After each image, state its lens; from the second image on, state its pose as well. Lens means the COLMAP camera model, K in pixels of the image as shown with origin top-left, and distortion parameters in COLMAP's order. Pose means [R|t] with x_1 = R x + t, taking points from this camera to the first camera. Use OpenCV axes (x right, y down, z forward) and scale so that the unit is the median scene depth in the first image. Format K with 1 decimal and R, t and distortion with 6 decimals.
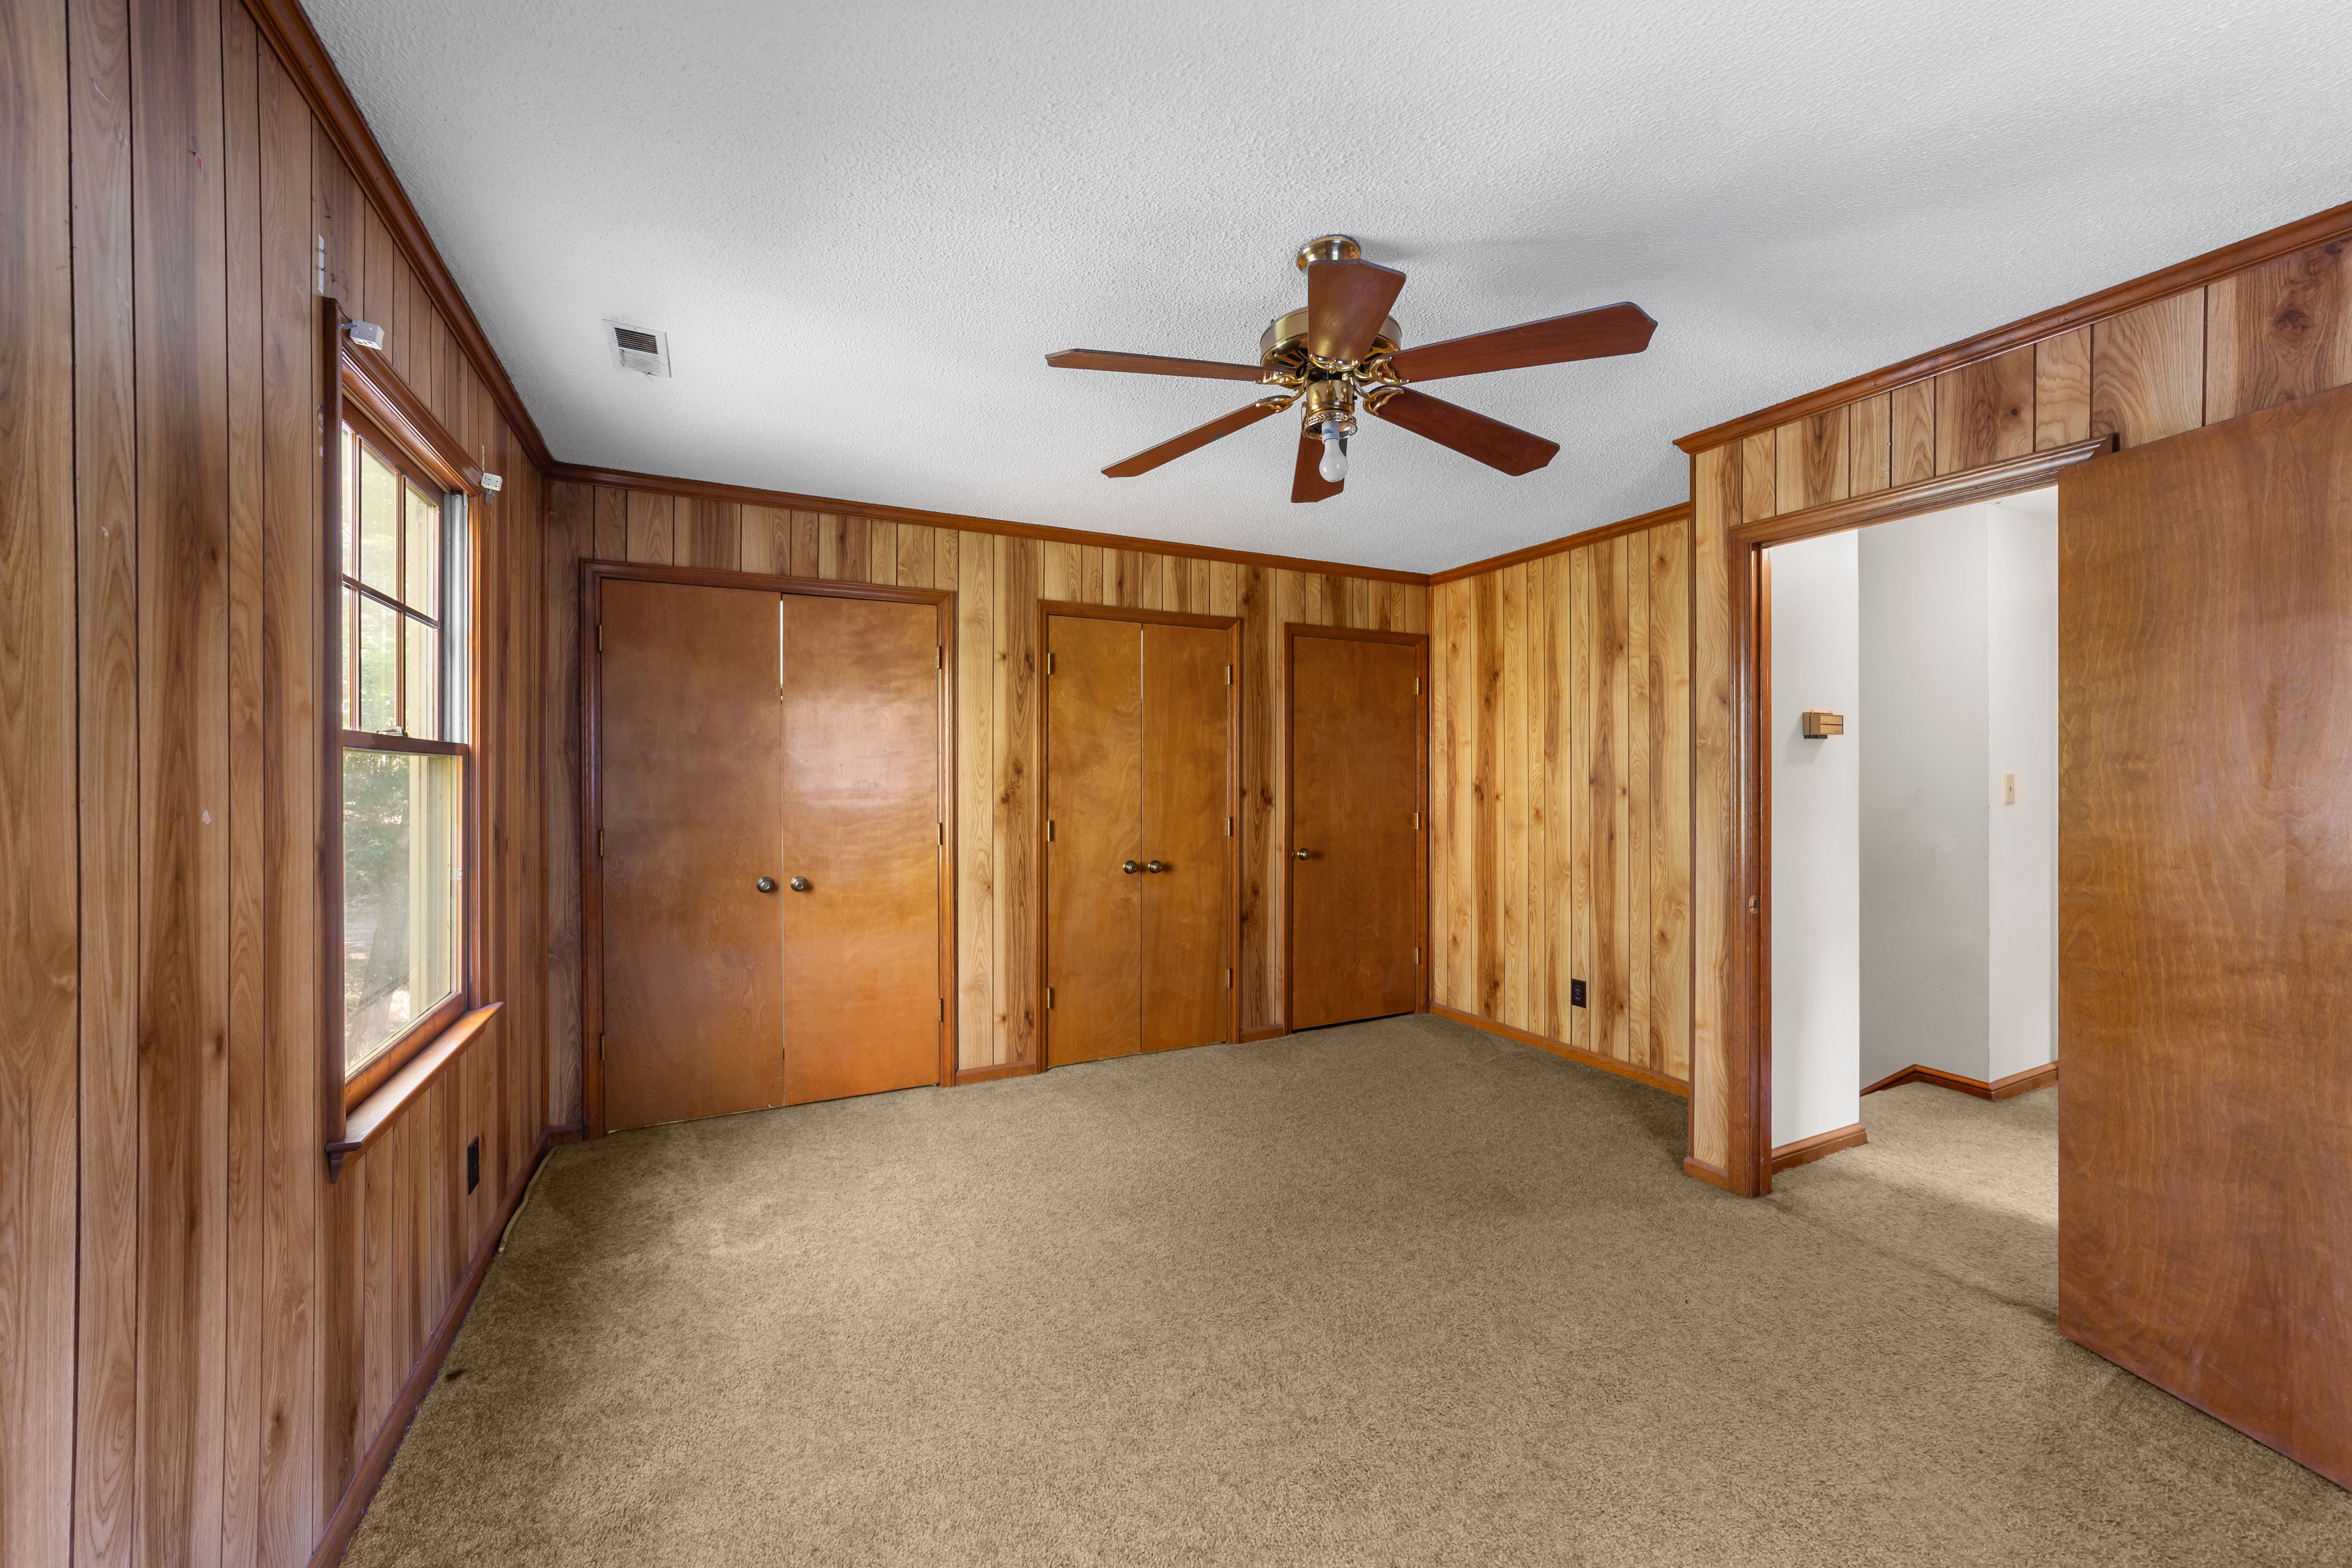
lens RADIAL K [[902.7, 0, 1184.7], [0, 902.7, 773.6], [0, 0, 1]] dist [-0.019095, 0.008410]
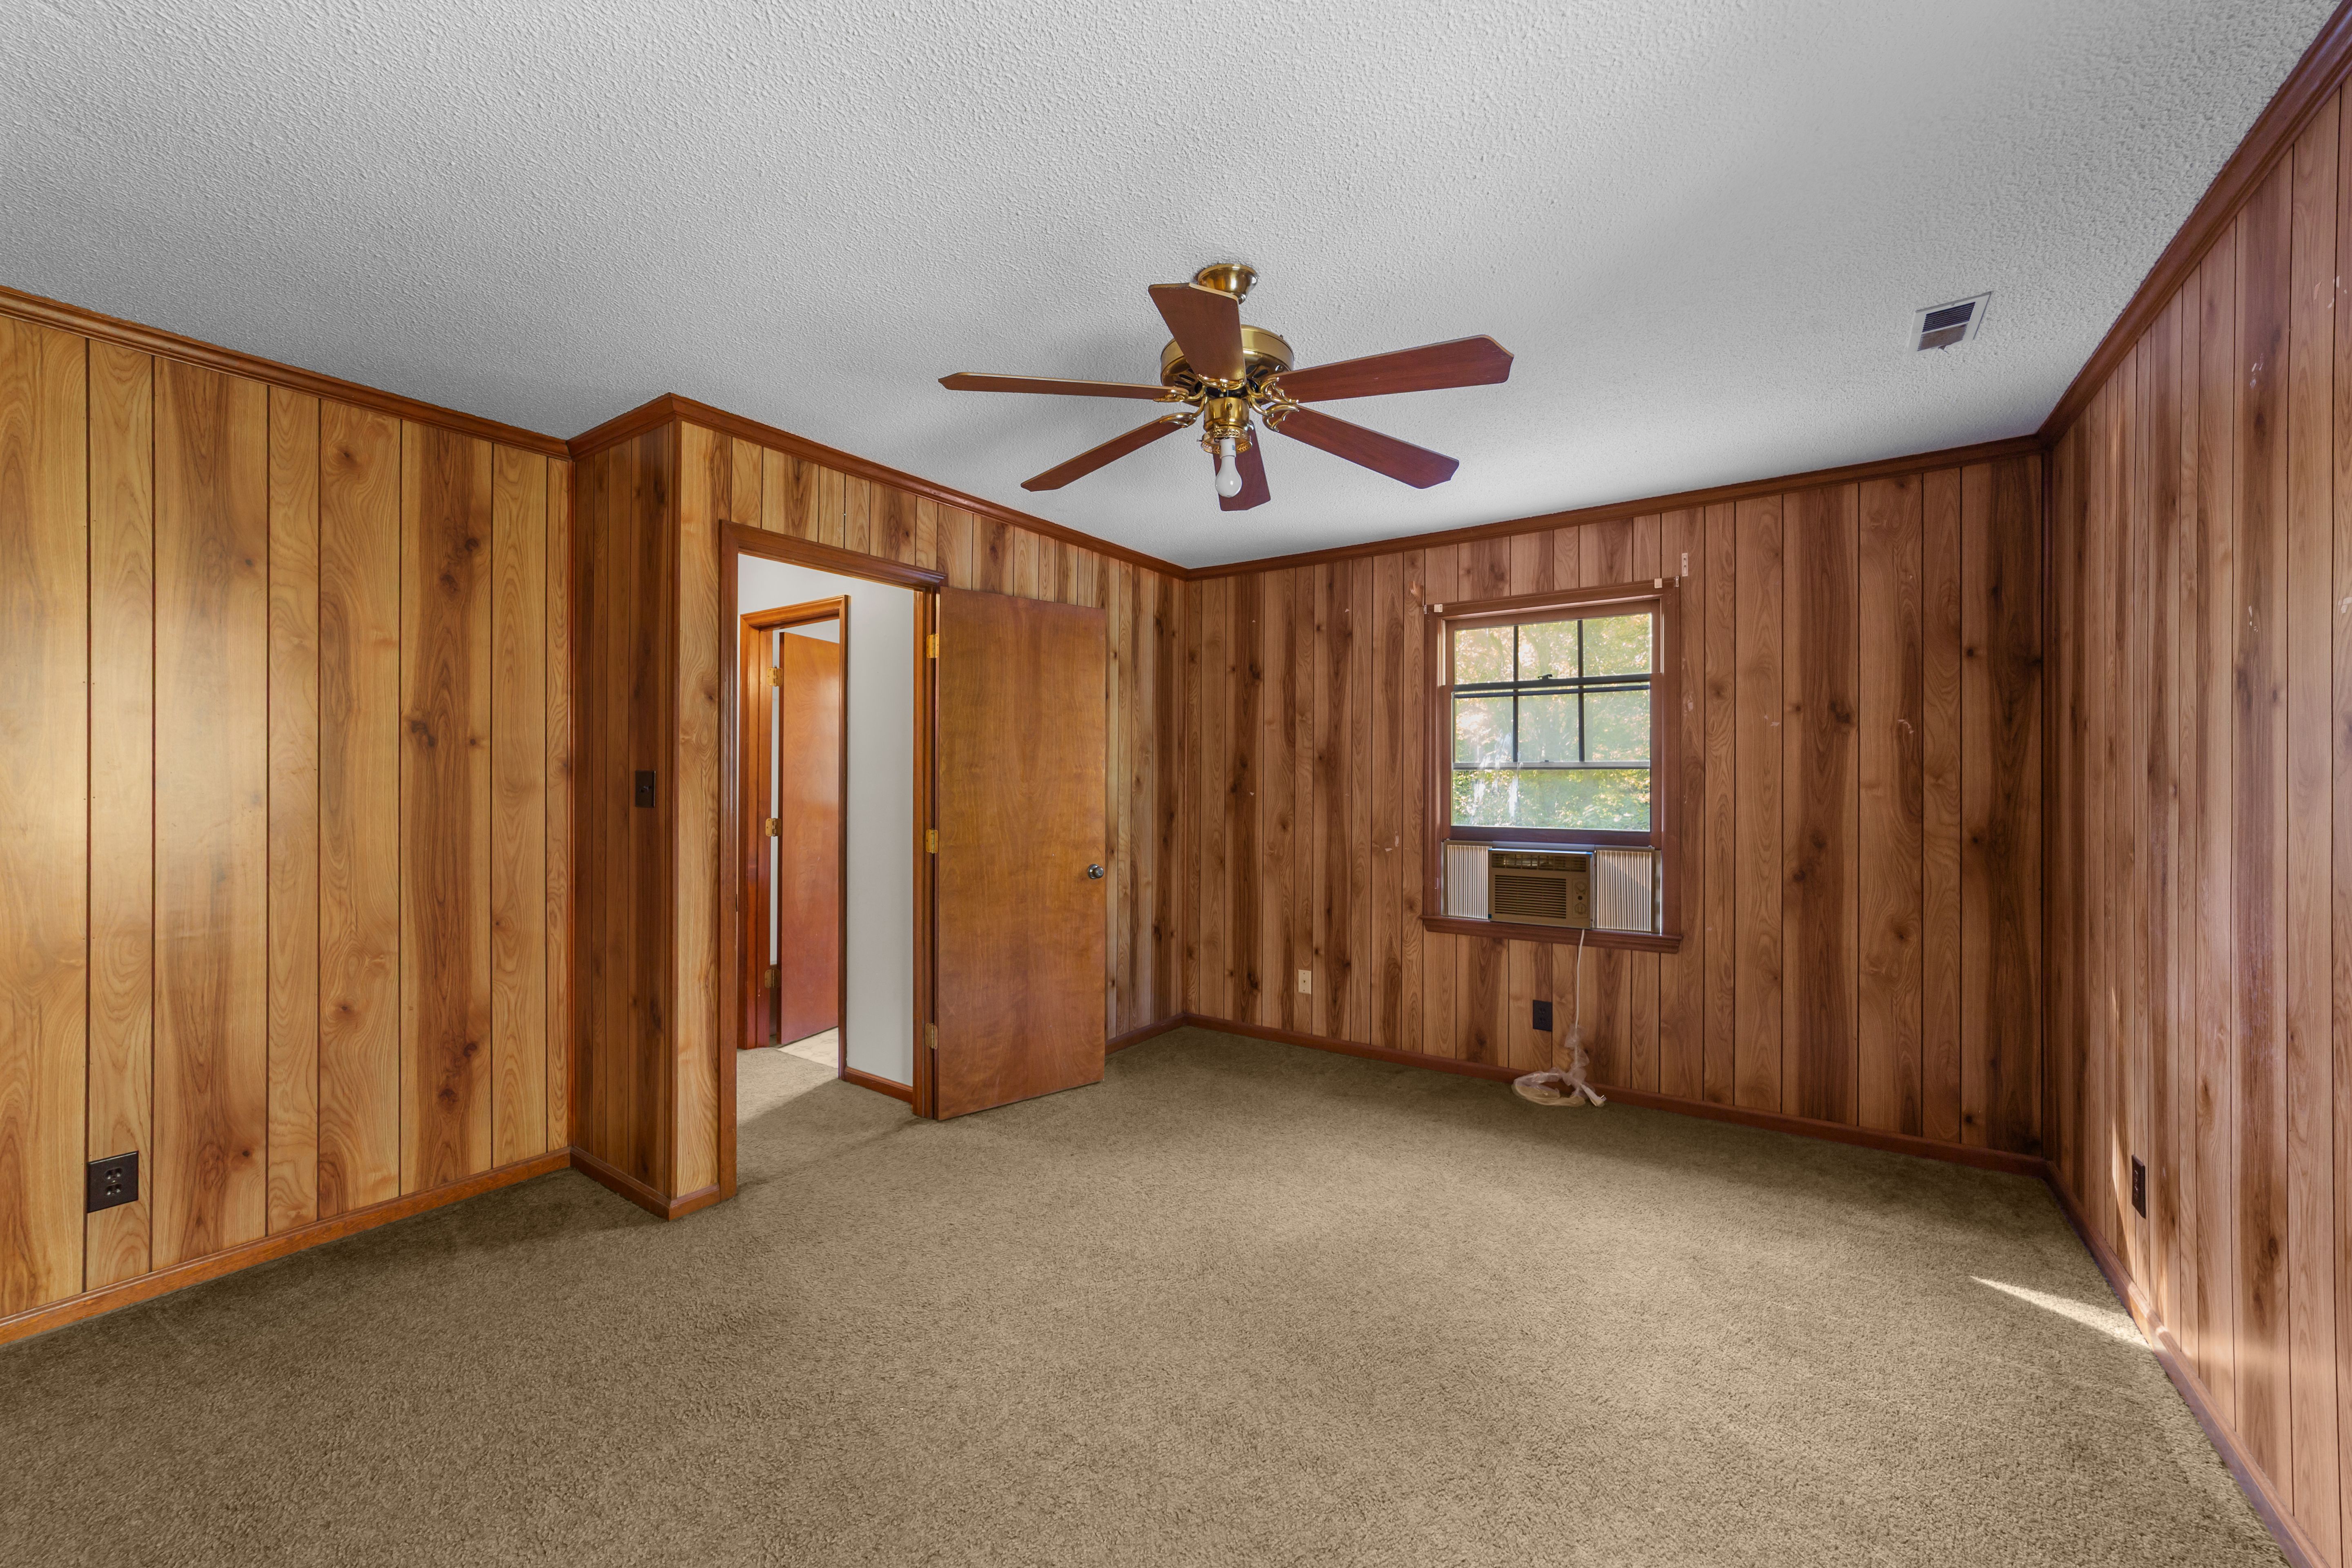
lens RADIAL K [[902.7, 0, 1184.7], [0, 902.7, 773.6], [0, 0, 1]] dist [-0.019095, 0.008410]
pose [[-0.479781, 0.002362, 0.877385, -0.499088], [-0.004635, 0.999976, -0.005227, 0.003705], [-0.877376, -0.006575, -0.479758, 1.050034]]
